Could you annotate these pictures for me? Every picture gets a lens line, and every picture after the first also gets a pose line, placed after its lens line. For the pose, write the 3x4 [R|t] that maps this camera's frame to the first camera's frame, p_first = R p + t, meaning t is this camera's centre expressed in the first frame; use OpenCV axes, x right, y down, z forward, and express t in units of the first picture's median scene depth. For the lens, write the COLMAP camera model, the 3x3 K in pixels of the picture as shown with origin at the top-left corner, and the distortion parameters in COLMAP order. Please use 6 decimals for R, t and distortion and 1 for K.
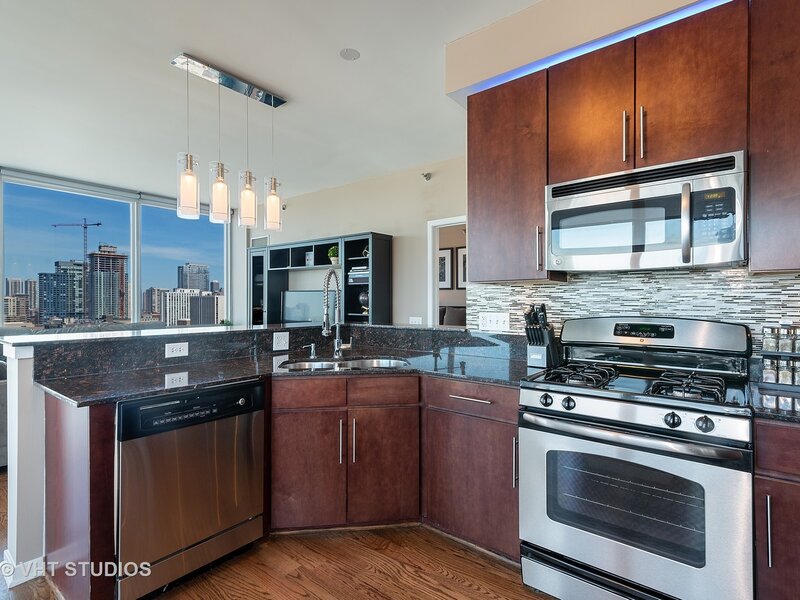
lens RADIAL K [[419.1, 0, 401.2], [0, 419.1, 299.9], [0, 0, 1]] dist [0.022684, 0.001085]
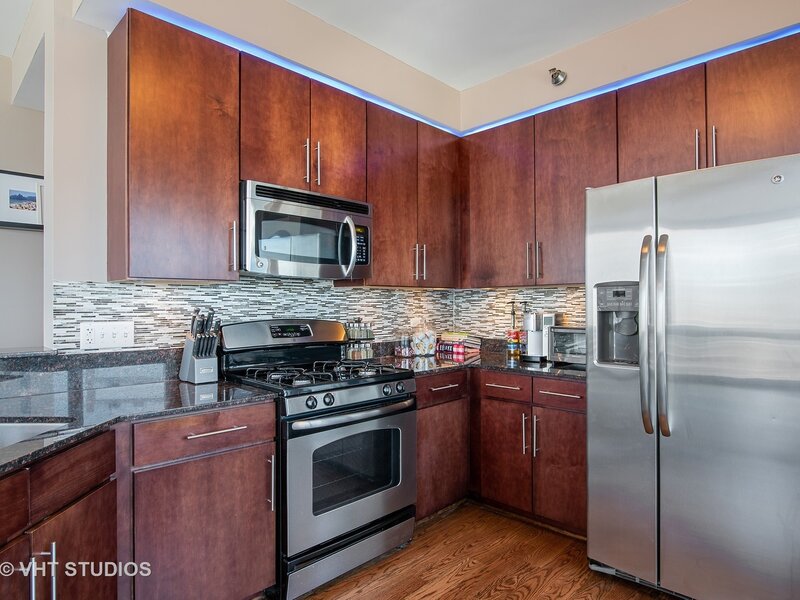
lens RADIAL K [[483.3, 0, 400.6], [0, 483.3, 302.4], [0, 0, 1]] dist [-0.002294, 0.000049]
pose [[0.107124, 0.005538, 0.994230, -0.604312], [-0.002246, 0.999983, -0.005328, 0.001212], [-0.994243, -0.001662, 0.107134, 0.502359]]
